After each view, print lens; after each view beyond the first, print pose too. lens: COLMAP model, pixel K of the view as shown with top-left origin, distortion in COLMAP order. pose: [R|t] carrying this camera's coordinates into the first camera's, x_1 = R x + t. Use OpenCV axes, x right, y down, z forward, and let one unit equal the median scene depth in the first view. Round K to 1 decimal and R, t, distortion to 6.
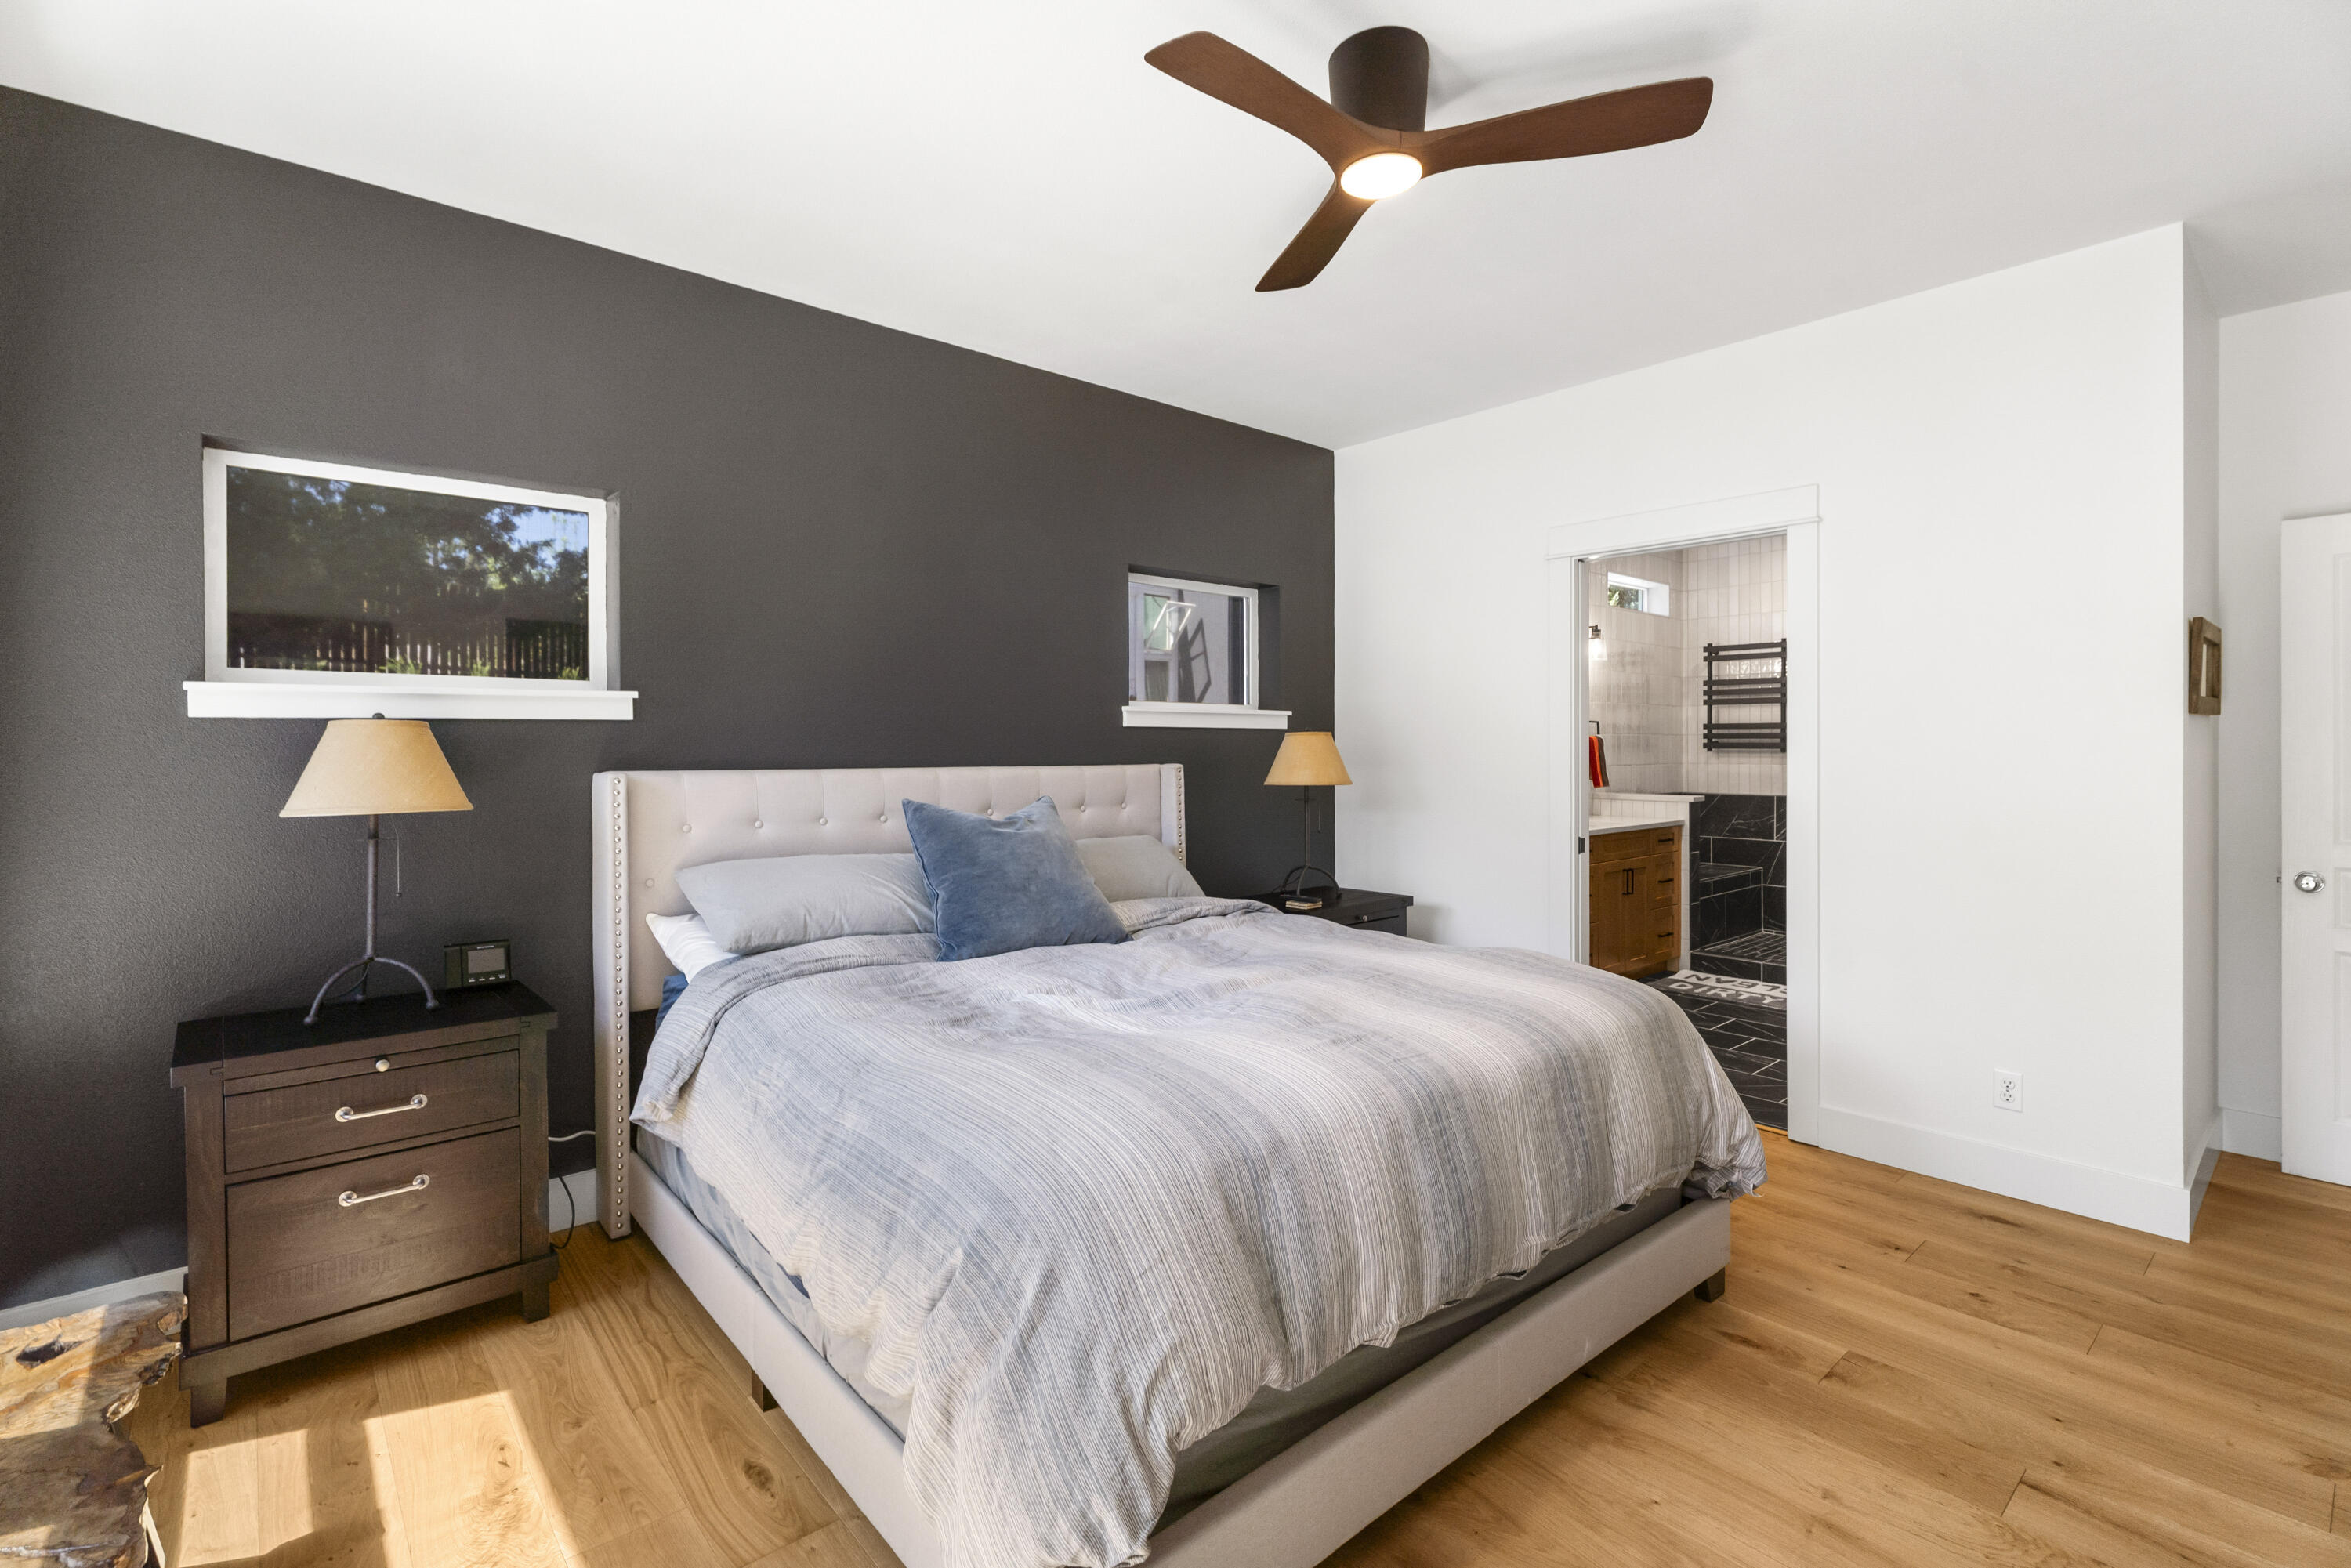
lens RADIAL K [[1044.7, 0, 1172.2], [0, 1044.7, 771.0], [0, 0, 1]] dist [-0.001184, -0.000226]
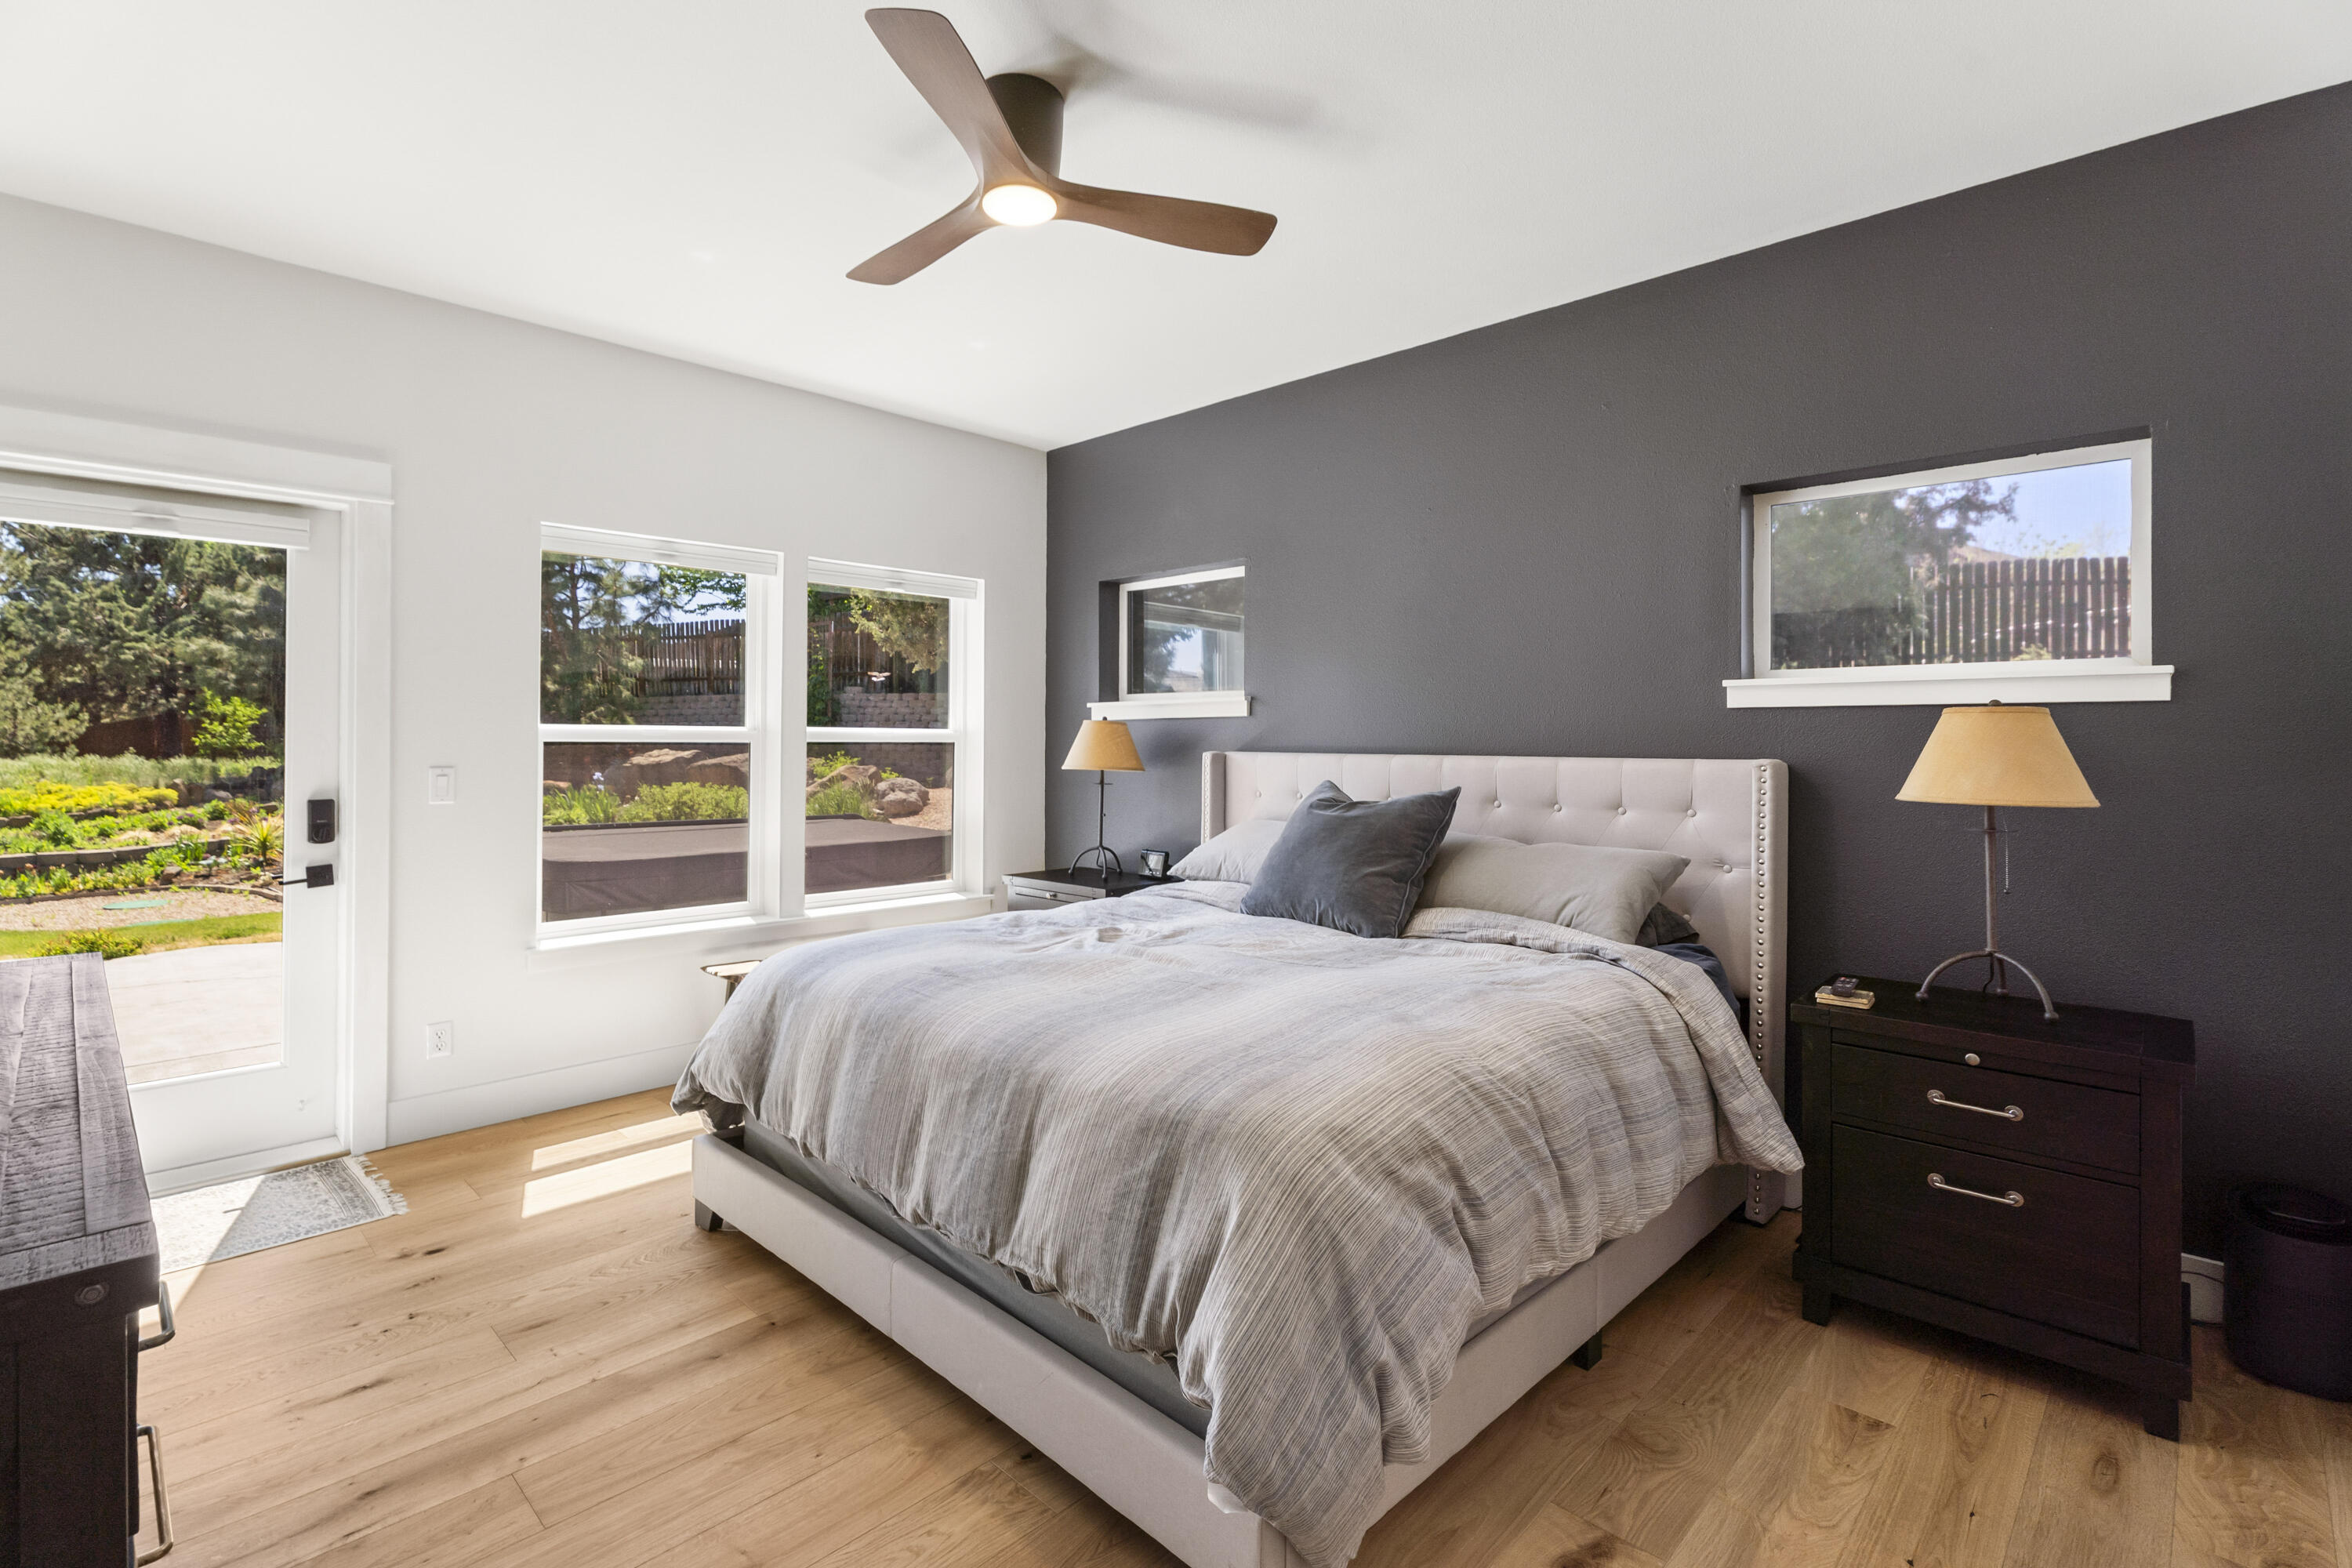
lens RADIAL K [[1096.0, 0, 1172.2], [0, 1096.0, 737.9], [0, 0, 1]] dist [-0.000497, -0.000319]
pose [[0.086504, 0.008896, -0.996212, 0.225228], [-0.029236, 0.999552, 0.006387, -0.004817], [0.995822, 0.028573, 0.086726, 0.176515]]
